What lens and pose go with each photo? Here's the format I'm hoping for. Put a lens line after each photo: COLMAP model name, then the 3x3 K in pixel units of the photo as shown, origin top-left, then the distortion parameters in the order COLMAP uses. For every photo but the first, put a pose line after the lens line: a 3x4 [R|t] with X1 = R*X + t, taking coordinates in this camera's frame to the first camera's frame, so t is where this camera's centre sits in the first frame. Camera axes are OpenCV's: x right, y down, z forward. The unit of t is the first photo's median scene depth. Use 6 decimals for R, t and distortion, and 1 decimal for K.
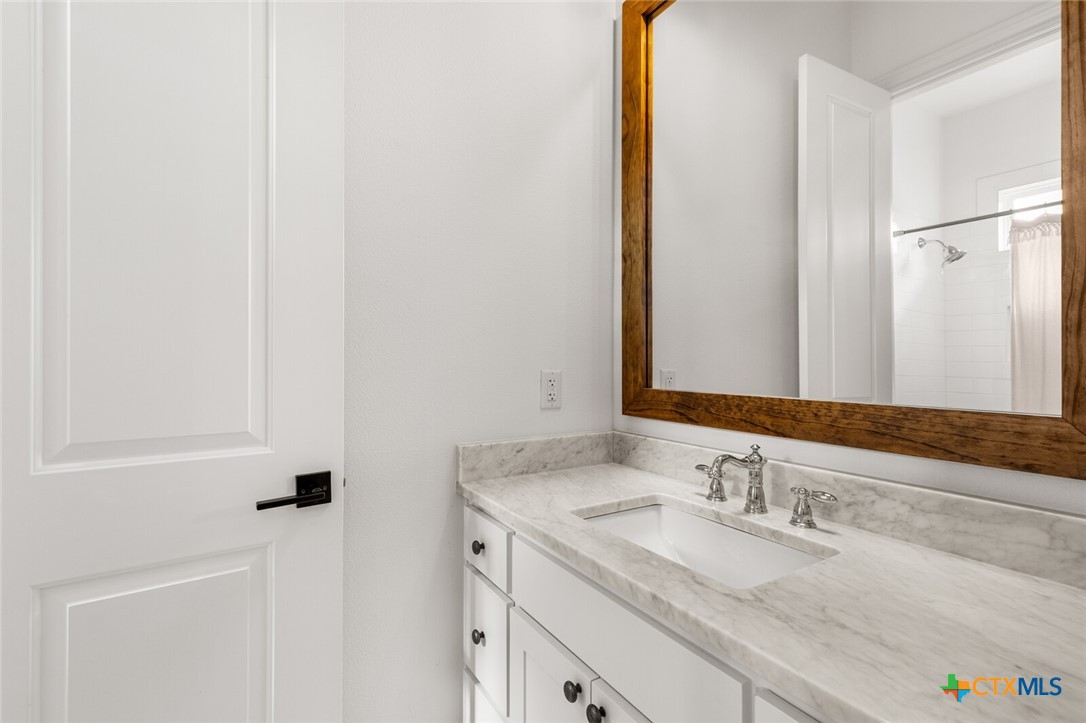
lens RADIAL K [[495.4, 0, 541.1], [0, 495.4, 361.1], [0, 0, 1]] dist [0.000158, 0.000000]
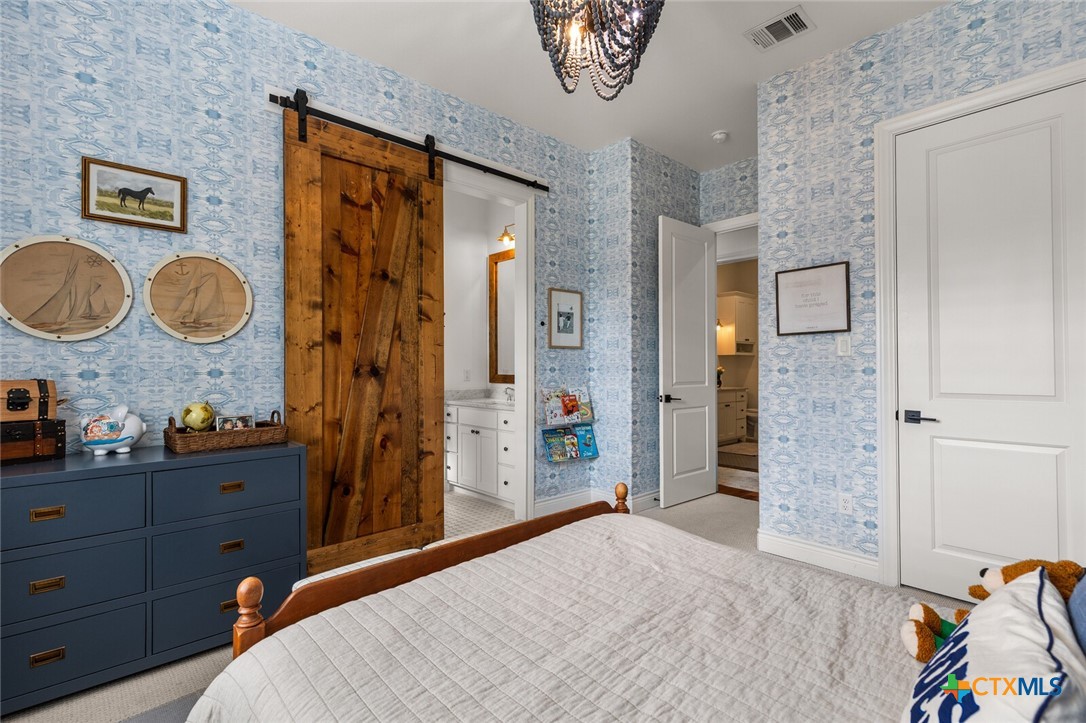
lens RADIAL K [[495.4, 0, 543.4], [0, 495.4, 361.6], [0, 0, 1]] dist [0.000158, 0.000000]
pose [[0.981864, -0.002180, 0.189574, -0.104531], [0.002752, 0.999992, -0.002753, -0.019103], [-0.189567, 0.003225, 0.981863, -2.319201]]
